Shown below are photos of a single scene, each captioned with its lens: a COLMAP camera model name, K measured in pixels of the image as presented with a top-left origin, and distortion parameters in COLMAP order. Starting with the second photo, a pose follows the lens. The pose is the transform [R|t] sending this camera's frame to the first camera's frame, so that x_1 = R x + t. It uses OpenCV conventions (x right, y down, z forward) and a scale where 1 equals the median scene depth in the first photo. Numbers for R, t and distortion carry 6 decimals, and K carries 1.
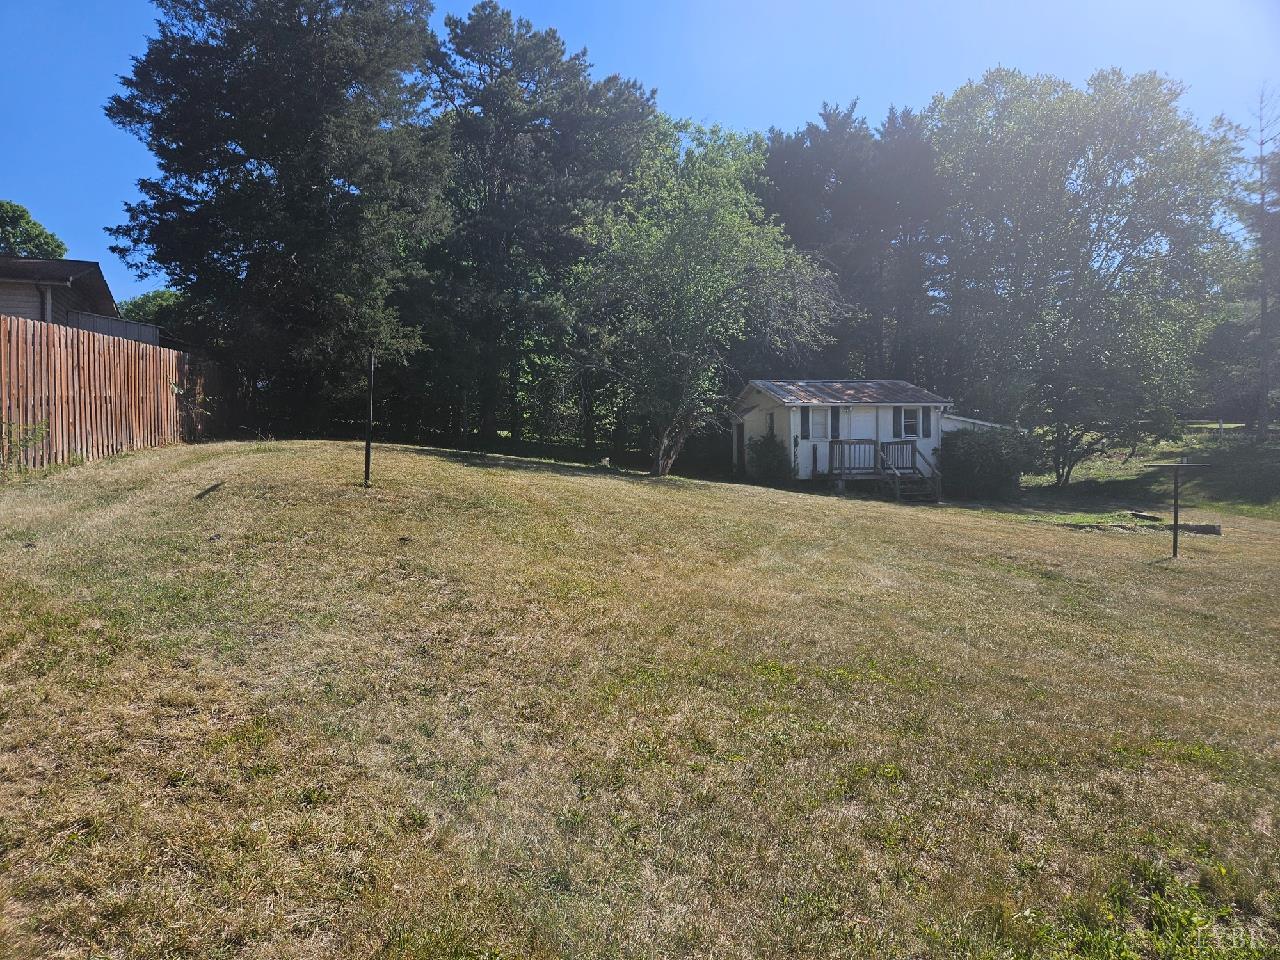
lens RADIAL K [[861.0, 0, 640.0], [0, 861.0, 480.0], [0, 0, 1]] dist [0.008742, 0.003387]
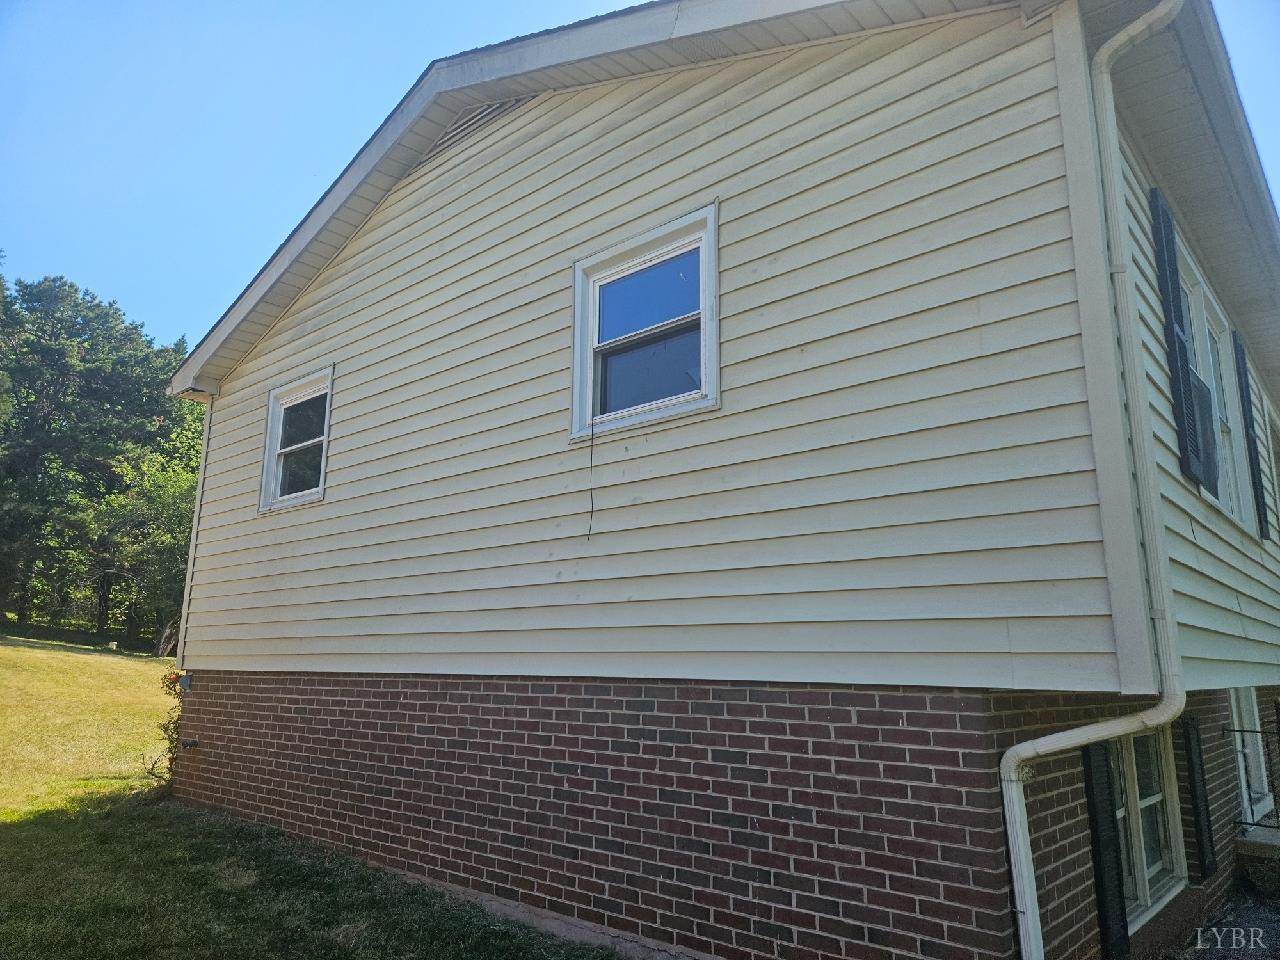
lens RADIAL K [[861.0, 0, 640.0], [0, 861.0, 480.0], [0, 0, 1]] dist [0.008742, 0.003387]
pose [[0.881252, 0.115377, 0.458347, 0.033474], [-0.012160, 0.974961, -0.222042, 0.015632], [-0.472489, 0.190102, 0.860590, -0.532595]]
